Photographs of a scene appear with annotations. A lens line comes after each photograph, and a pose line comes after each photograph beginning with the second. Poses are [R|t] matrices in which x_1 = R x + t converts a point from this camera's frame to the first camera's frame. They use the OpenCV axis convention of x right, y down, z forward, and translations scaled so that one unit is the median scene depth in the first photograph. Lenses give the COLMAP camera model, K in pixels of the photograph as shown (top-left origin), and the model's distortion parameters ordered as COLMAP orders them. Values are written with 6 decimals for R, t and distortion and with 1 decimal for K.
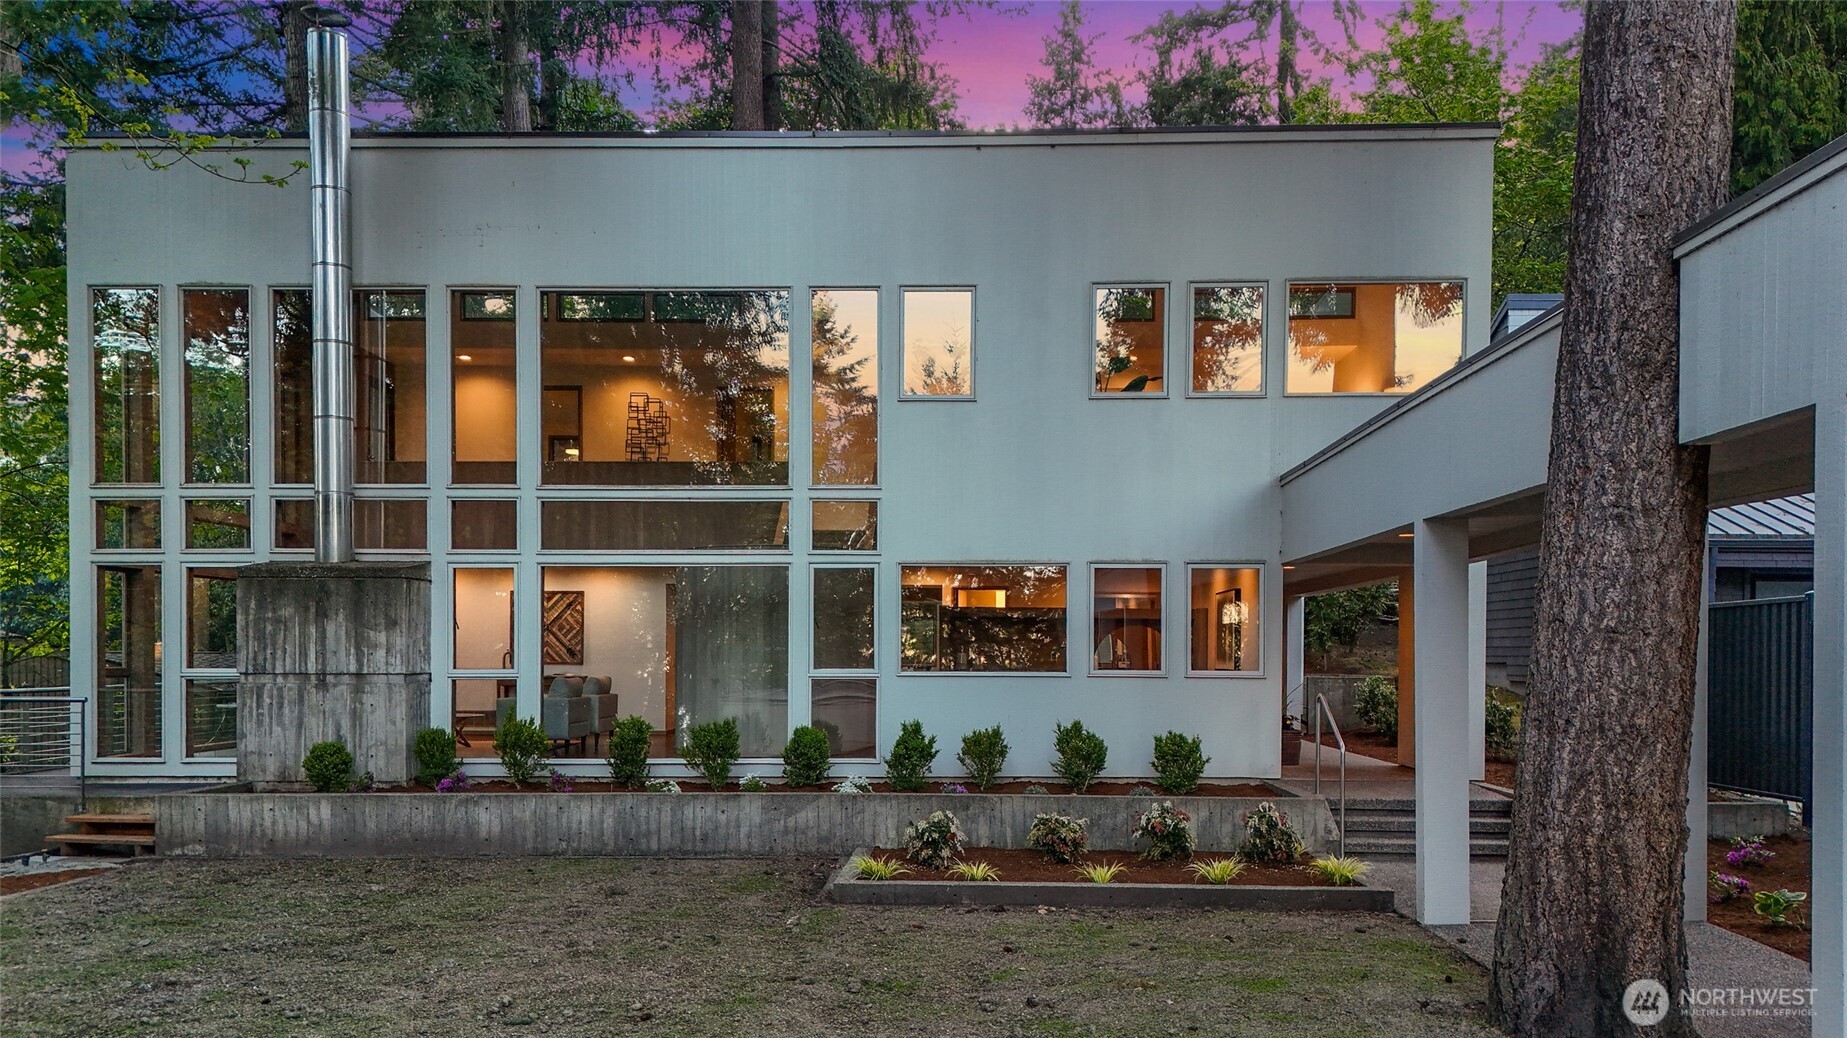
lens RADIAL K [[1363.5, 0, 916.7], [0, 1363.5, 668.7], [0, 0, 1]] dist [0.073171, -0.000826]
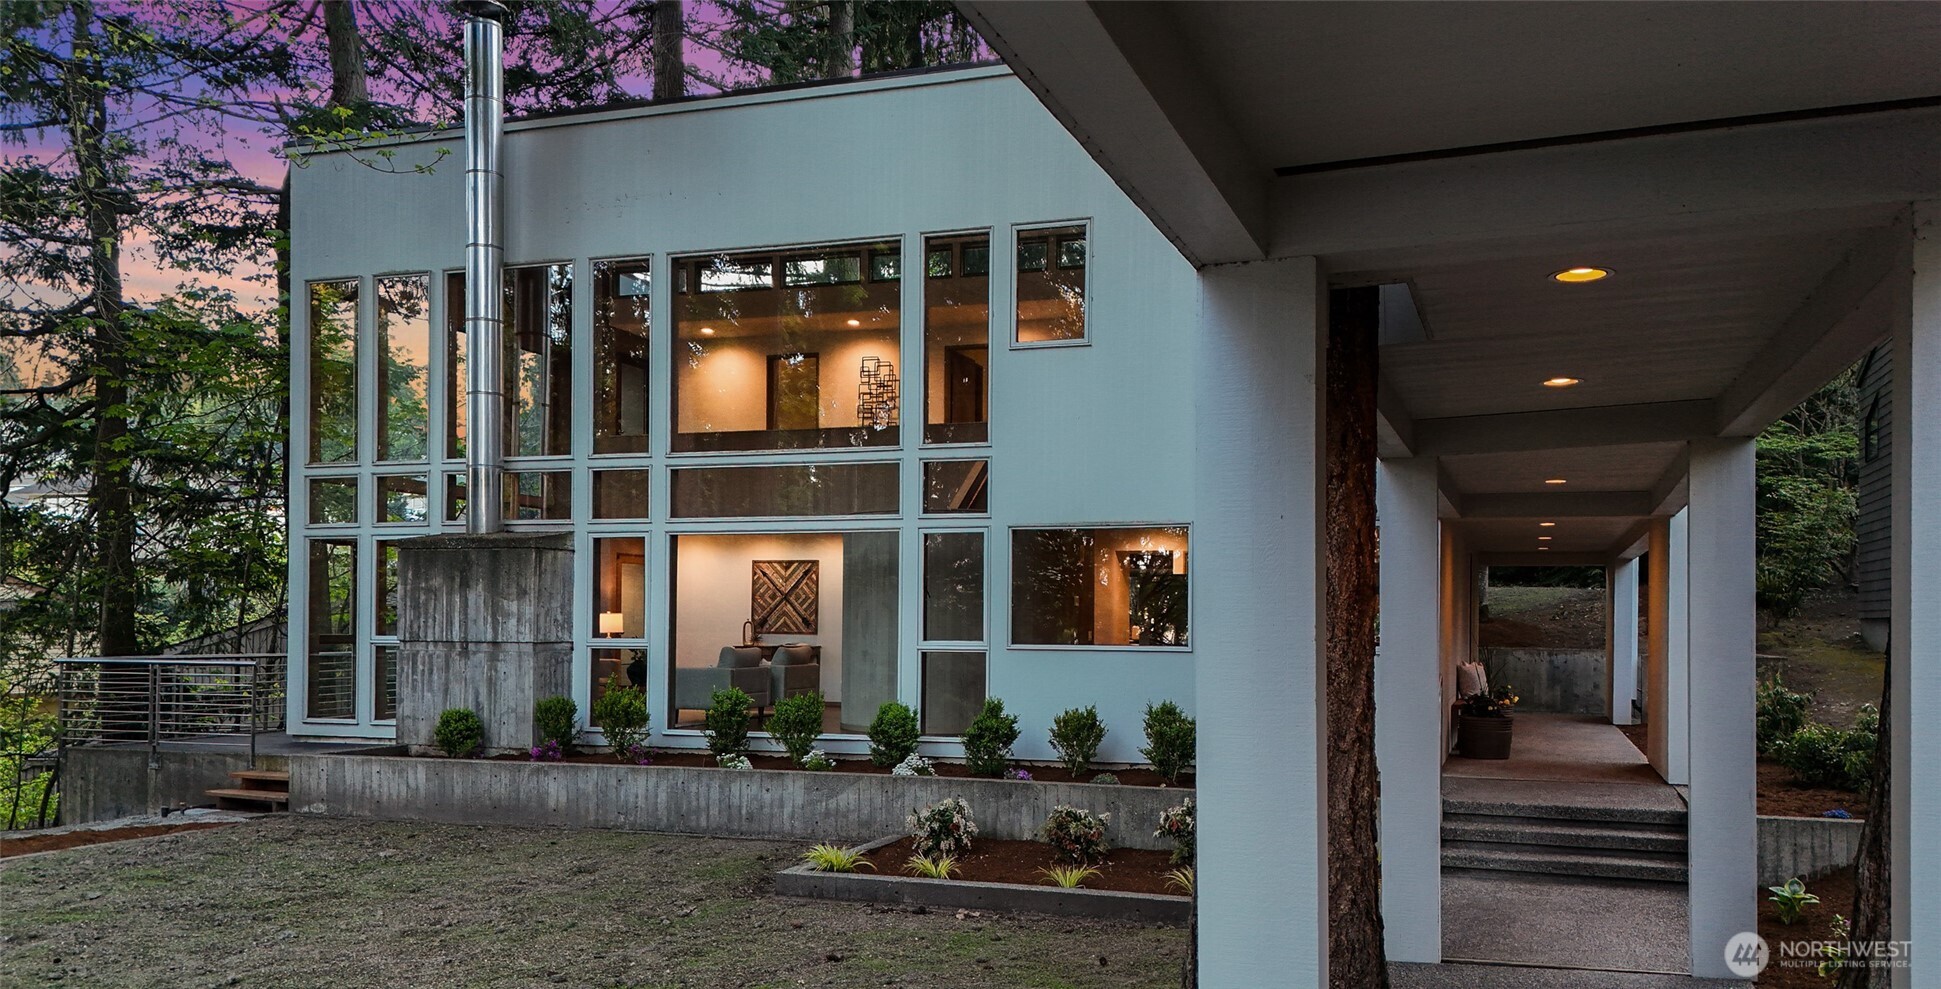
lens RADIAL K [[1417.1, 0, 1061.4], [0, 1417.1, 626.9], [0, 0, 1]] dist [0.065744, -0.000159]
pose [[0.963015, 0.005800, -0.269384, 0.286138], [-0.008346, 0.999931, -0.008308, -0.002328], [0.269317, 0.010249, 0.962997, 0.090485]]
